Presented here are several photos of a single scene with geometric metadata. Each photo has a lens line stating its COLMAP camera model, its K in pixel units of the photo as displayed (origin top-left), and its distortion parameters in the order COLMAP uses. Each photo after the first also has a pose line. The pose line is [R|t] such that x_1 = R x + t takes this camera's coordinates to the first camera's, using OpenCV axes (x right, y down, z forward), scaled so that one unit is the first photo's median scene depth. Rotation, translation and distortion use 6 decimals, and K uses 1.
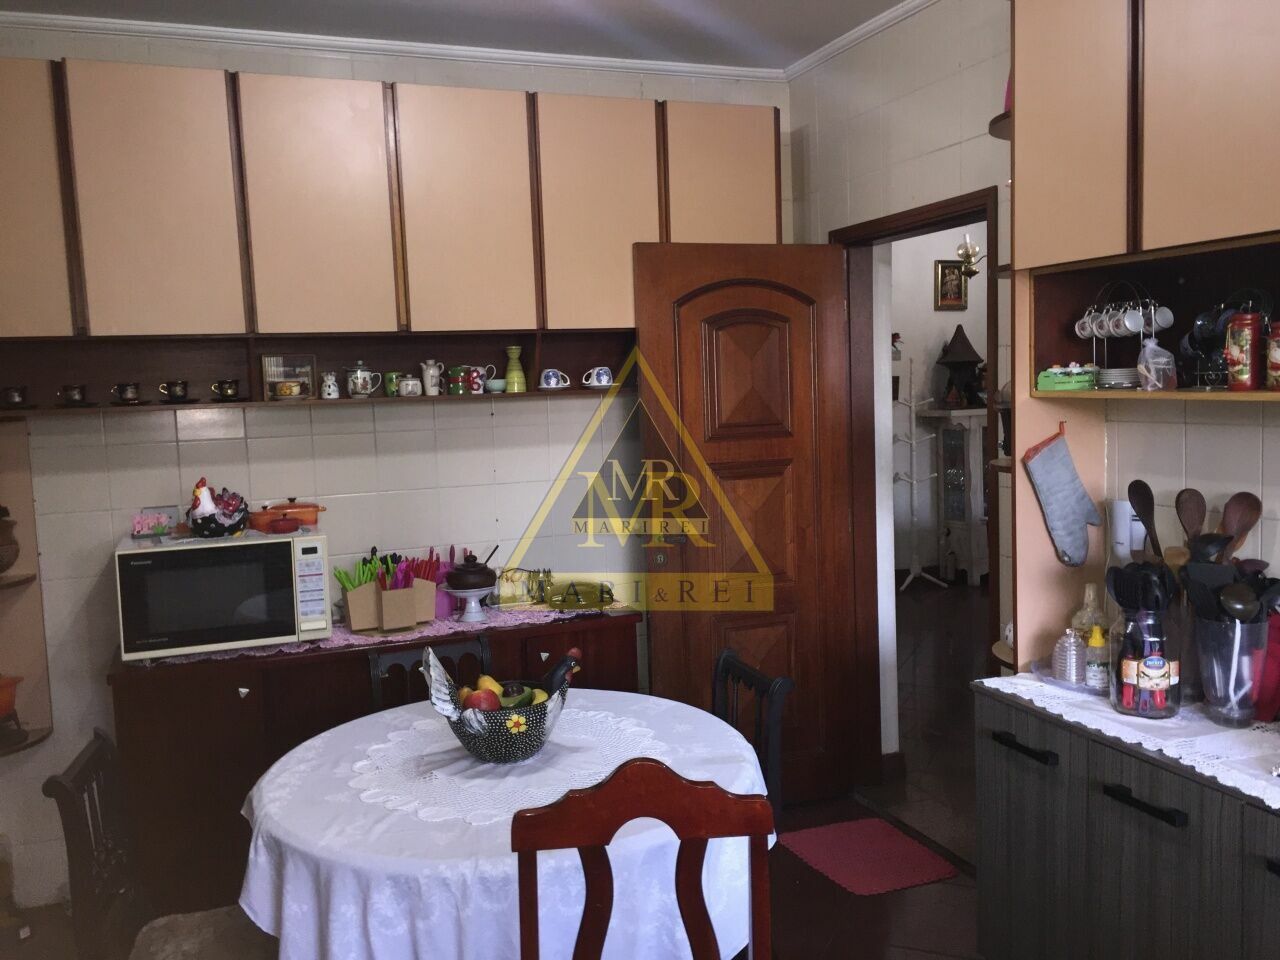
lens RADIAL K [[1109.9, 0, 640.0], [0, 1109.9, 480.0], [0, 0, 1]] dist [-0.011728, -0.006162]
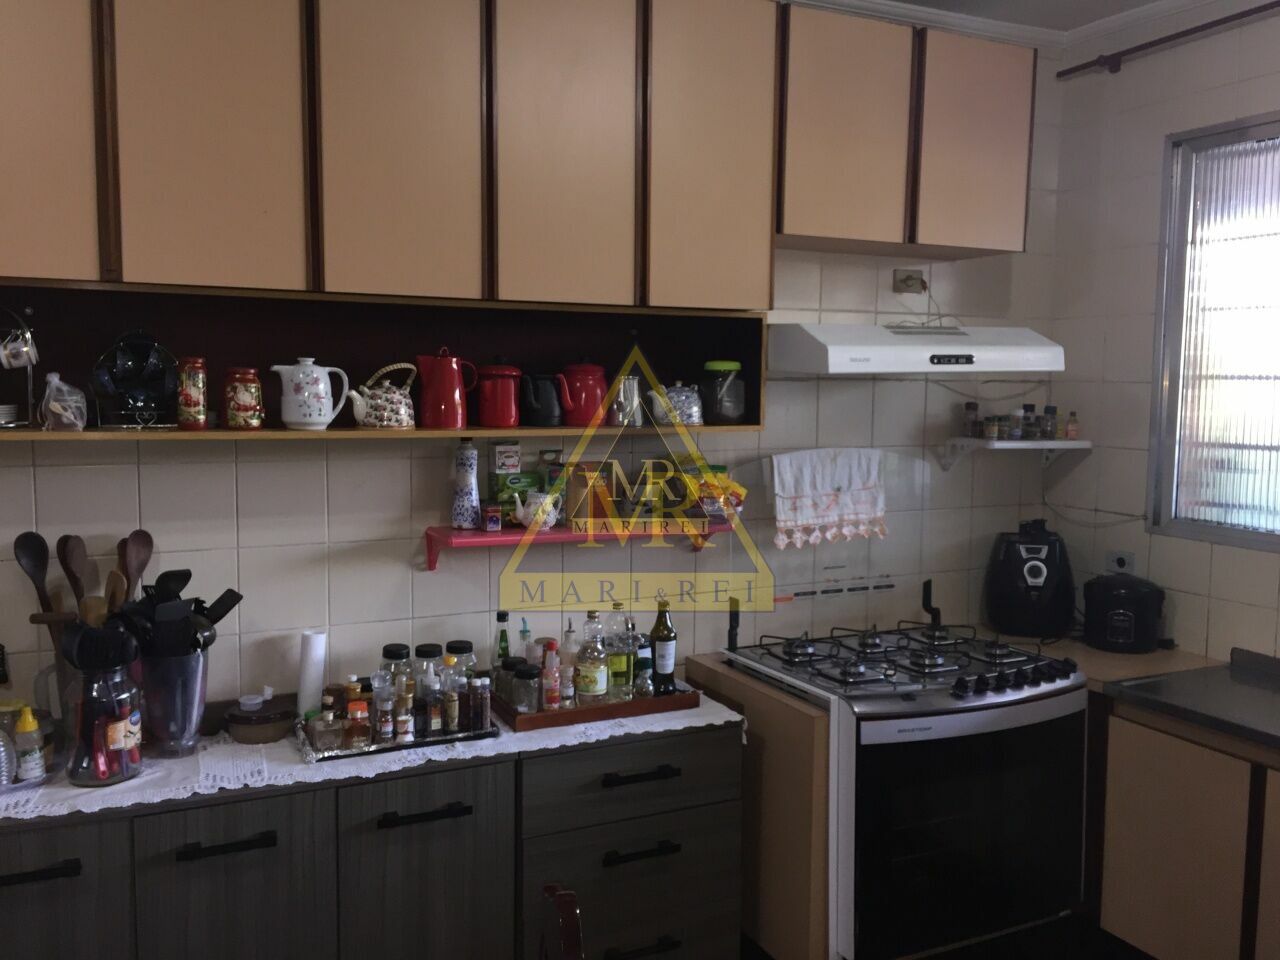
lens RADIAL K [[1109.9, 0, 640.0], [0, 1109.9, 480.0], [0, 0, 1]] dist [-0.011728, -0.006162]
pose [[-0.064077, -0.061134, 0.996071, -0.493856], [0.101407, 0.992556, 0.067441, -0.055560], [-0.992779, 0.105330, -0.057401, 0.615932]]
